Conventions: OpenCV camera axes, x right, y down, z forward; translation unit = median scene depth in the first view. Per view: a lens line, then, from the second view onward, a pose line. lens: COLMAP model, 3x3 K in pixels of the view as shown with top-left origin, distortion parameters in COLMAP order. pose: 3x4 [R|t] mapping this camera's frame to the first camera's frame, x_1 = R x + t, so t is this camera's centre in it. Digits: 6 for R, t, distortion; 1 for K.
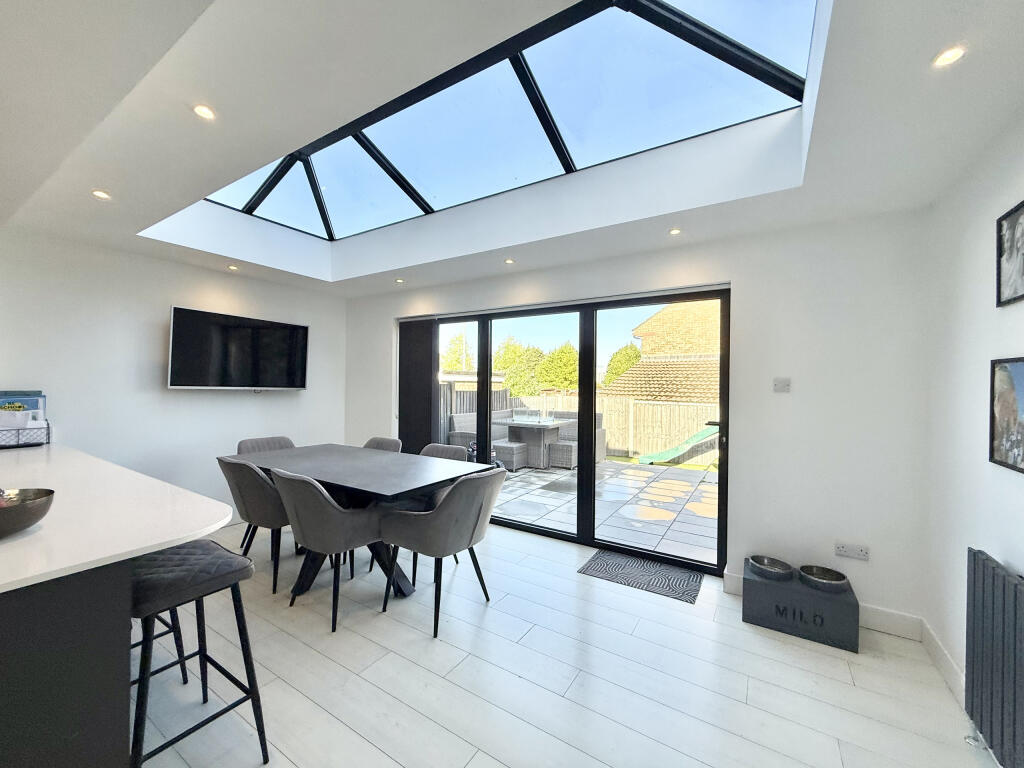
lens RADIAL K [[406.1, 0, 510.2], [0, 406.1, 384.0], [0, 0, 1]] dist [0.000836, -0.000020]
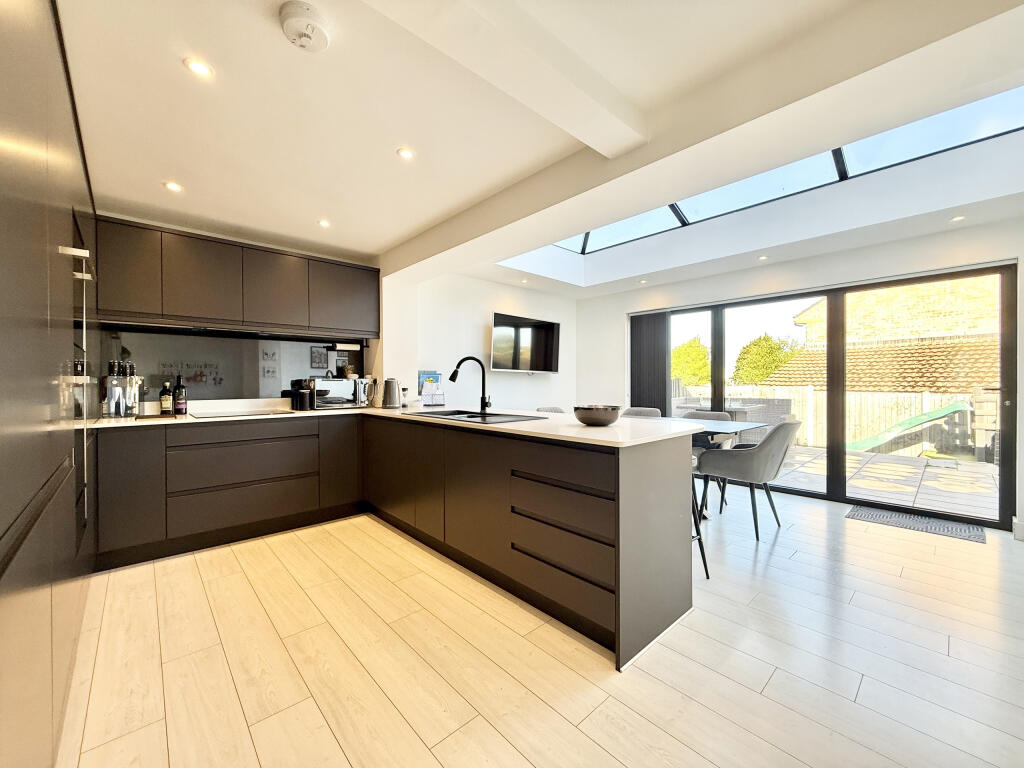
lens RADIAL K [[408.8, 0, 508.6], [0, 408.8, 382.5], [0, 0, 1]] dist [0.000594, 0.000132]
pose [[0.964596, -0.013974, -0.263363, -0.388311], [0.013309, 0.999902, -0.004311, 0.056571], [0.263397, 0.000653, 0.964687, -0.334213]]
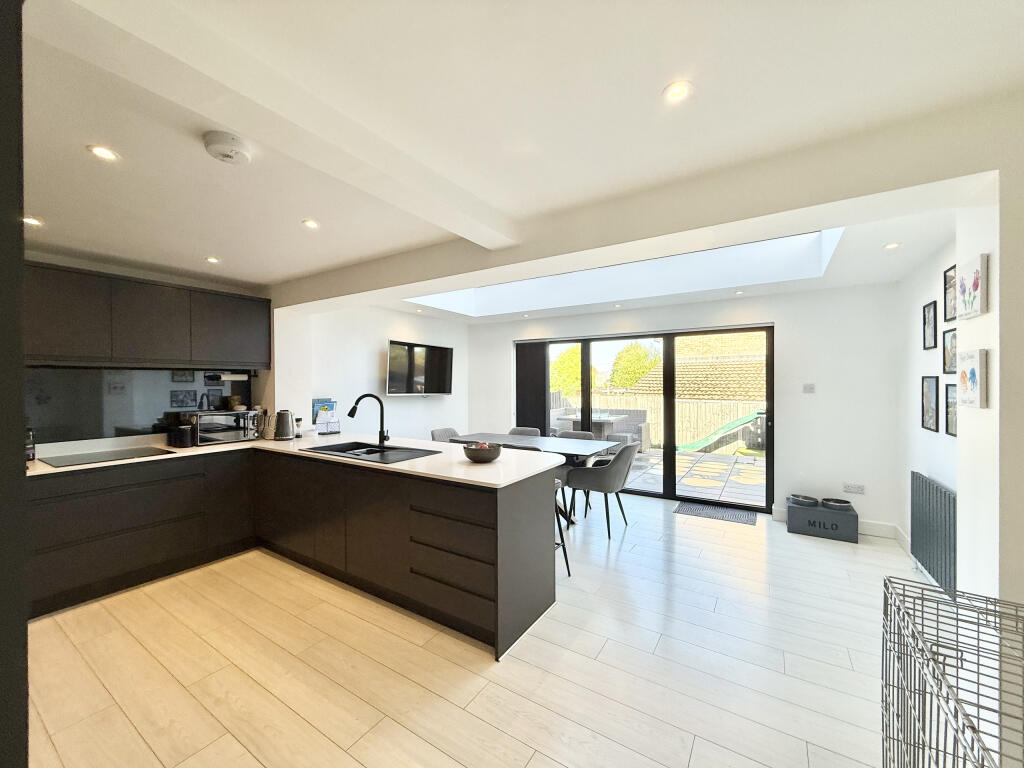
lens RADIAL K [[408.8, 0, 510.1], [0, 408.8, 384.3], [0, 0, 1]] dist [0.000463, 0.000123]
pose [[0.999883, -0.014397, -0.005177, -0.366824], [0.014403, 0.999896, 0.001076, -0.023091], [0.005161, -0.001150, 0.999986, -0.452967]]
